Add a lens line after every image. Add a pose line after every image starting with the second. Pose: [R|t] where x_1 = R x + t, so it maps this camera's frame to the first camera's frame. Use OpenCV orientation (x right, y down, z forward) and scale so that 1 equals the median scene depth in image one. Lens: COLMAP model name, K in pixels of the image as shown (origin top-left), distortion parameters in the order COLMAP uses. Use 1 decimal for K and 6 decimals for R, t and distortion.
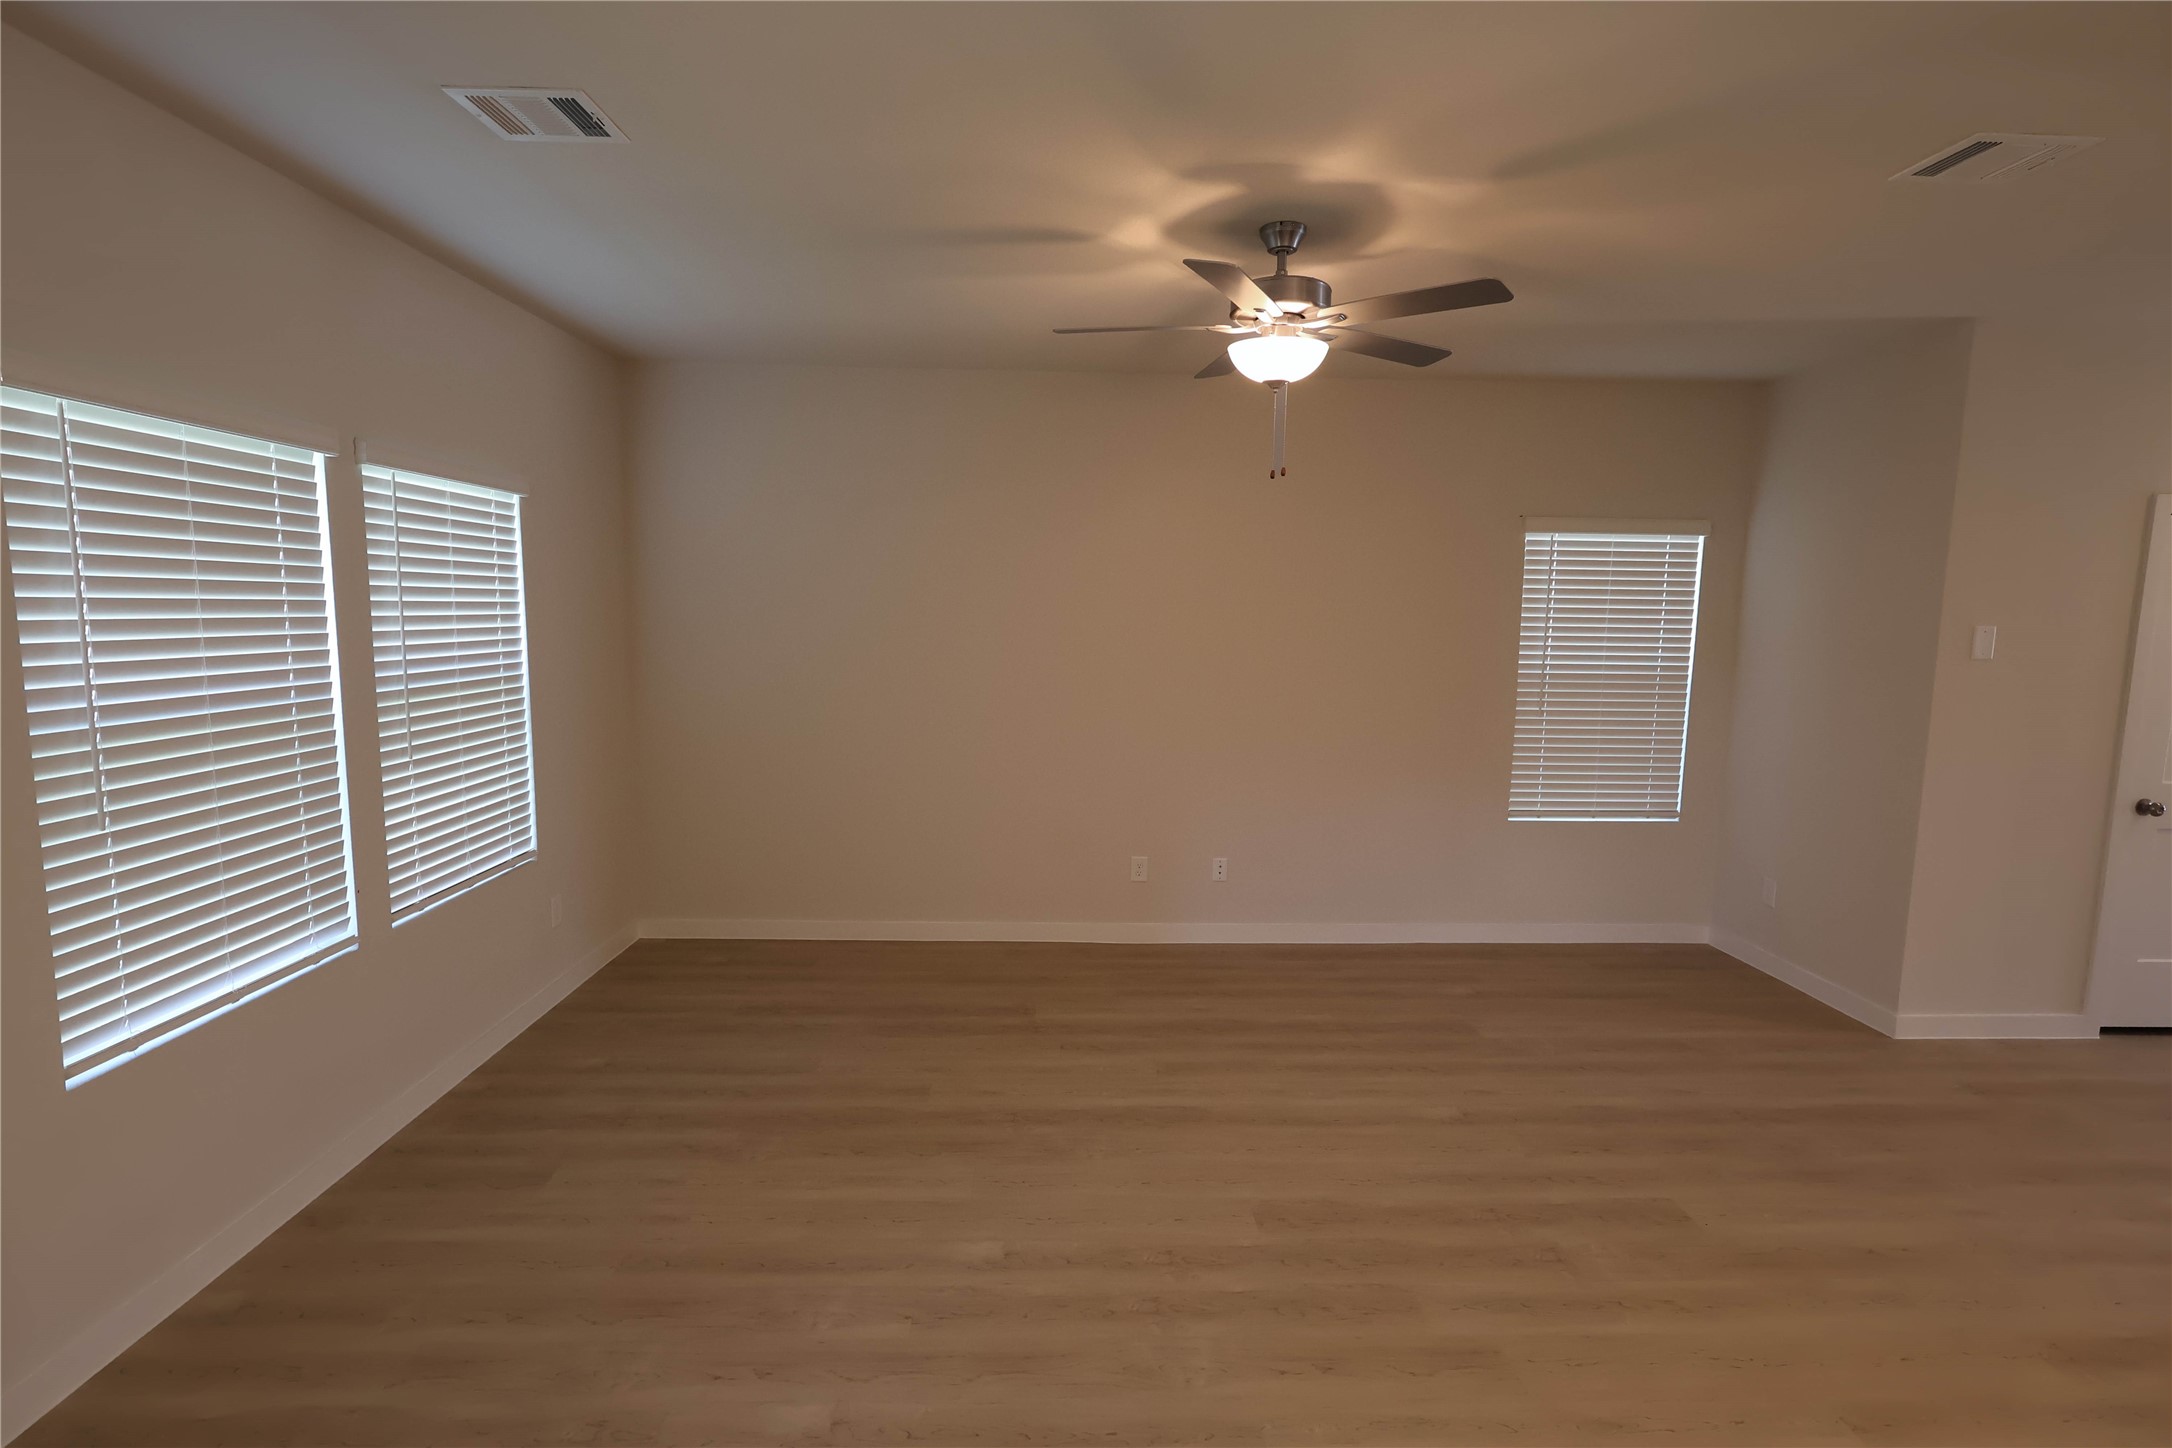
lens RADIAL K [[1000.4, 0, 1094.3], [0, 1000.4, 720.3], [0, 0, 1]] dist [0.008085, -0.000075]
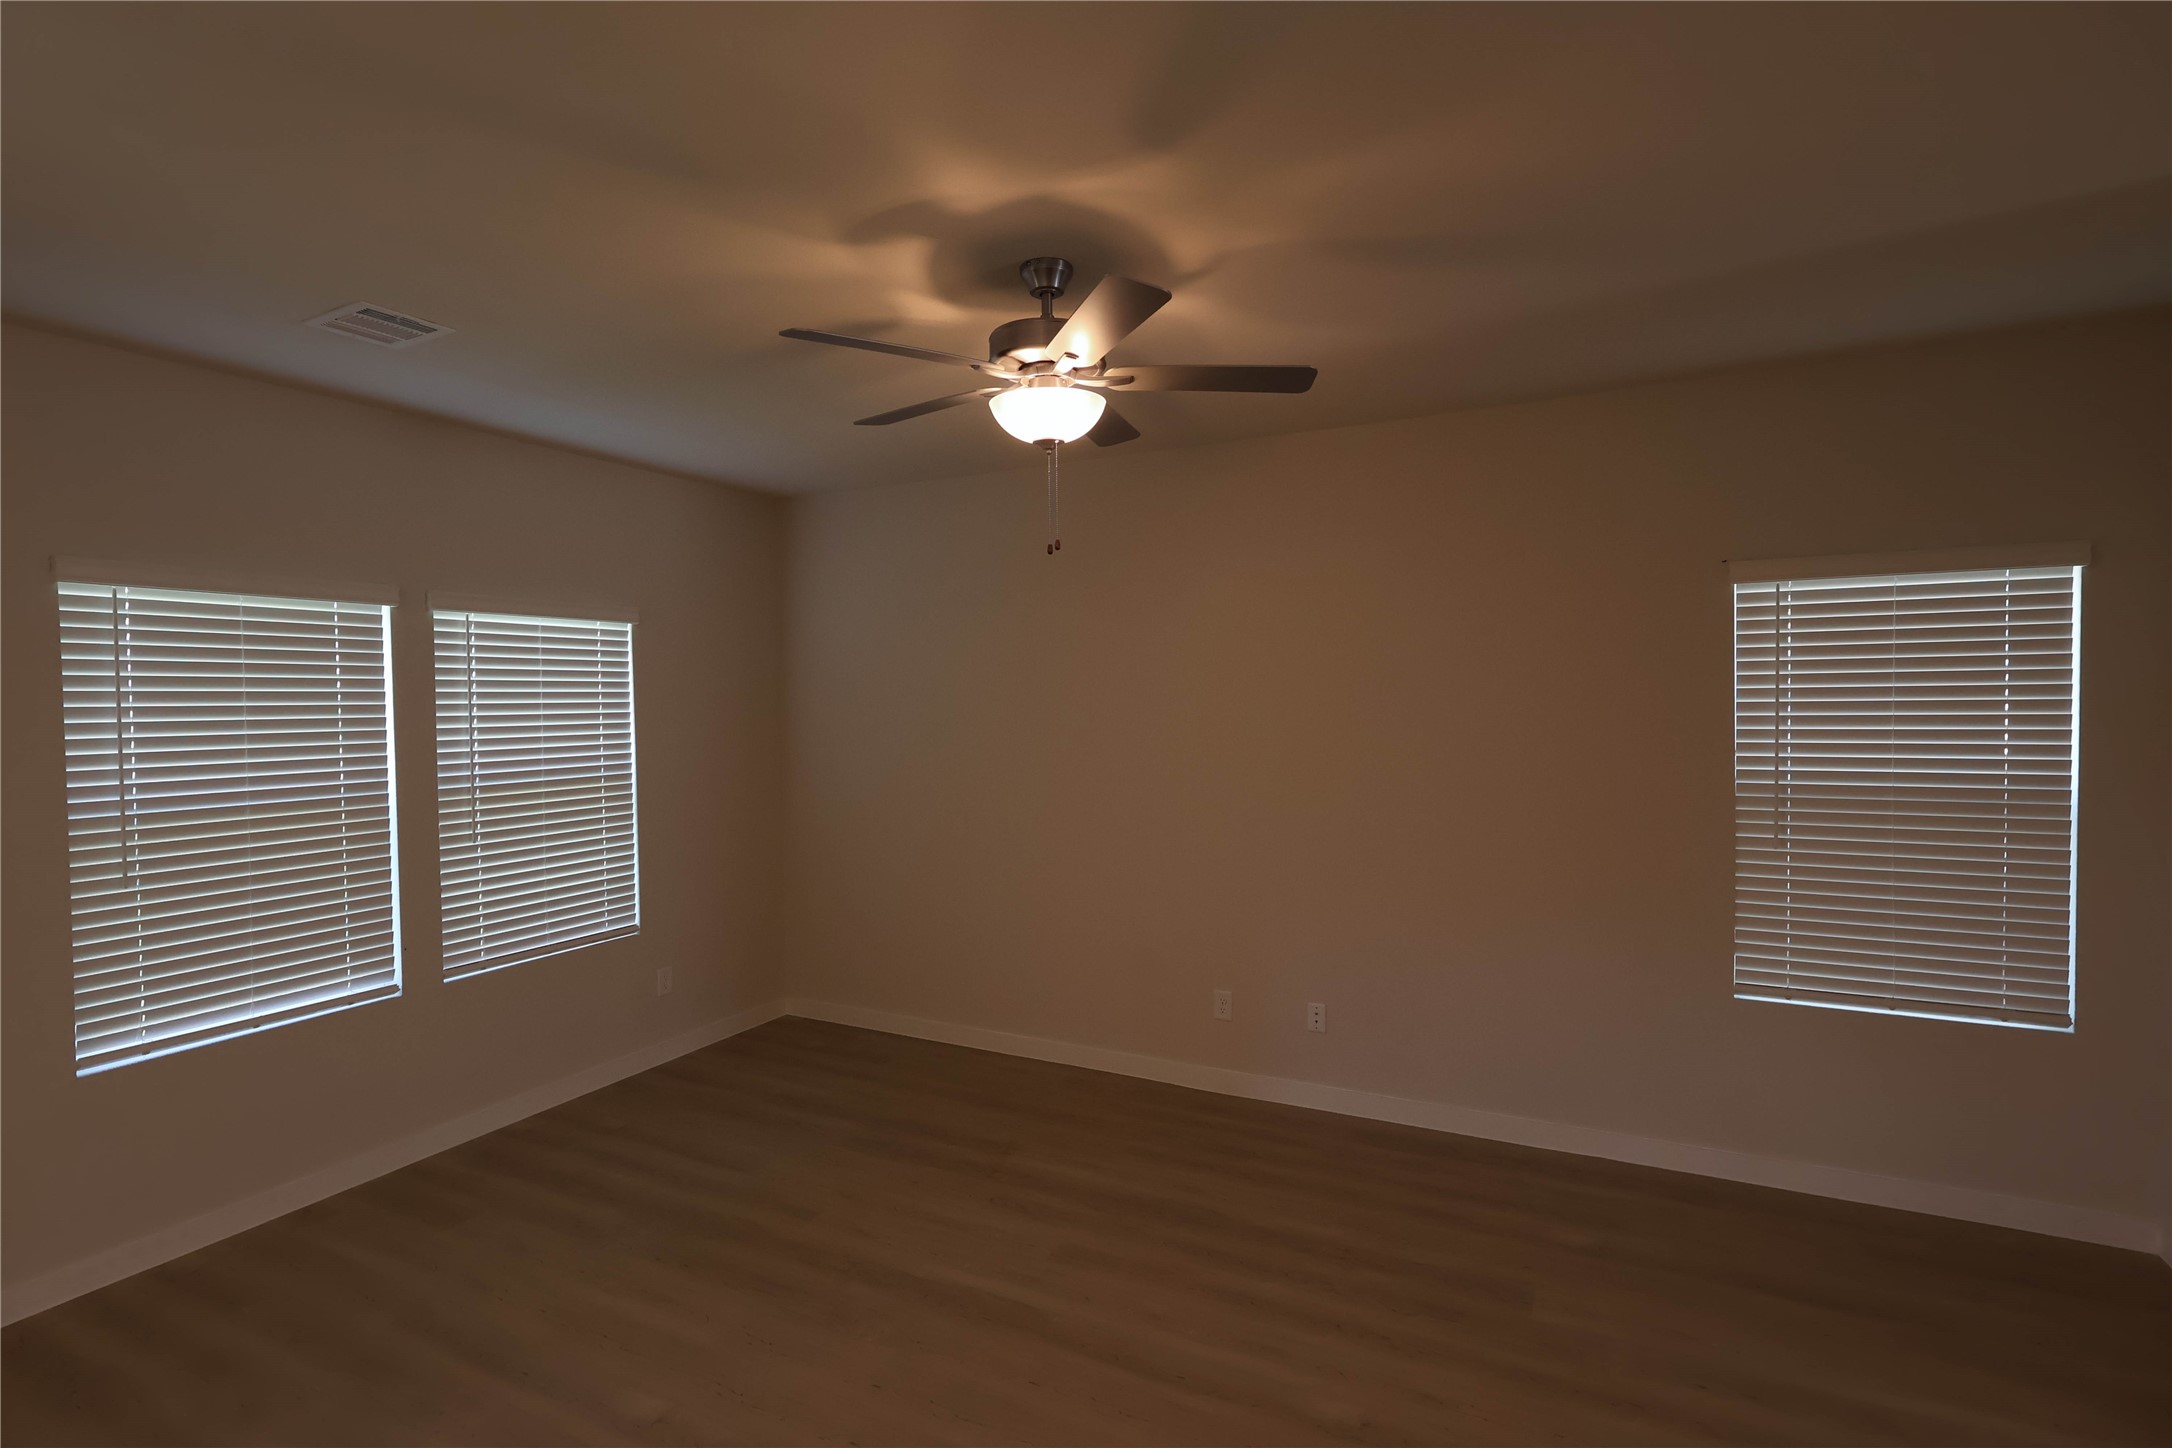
lens RADIAL K [[1000.4, 0, 1094.3], [0, 1000.4, 720.3], [0, 0, 1]] dist [0.008085, -0.000075]
pose [[0.877907, -0.015807, -0.478571, 0.485702], [-0.029355, 0.995798, -0.086741, -0.022999], [0.477931, 0.090199, 0.873754, 0.232475]]
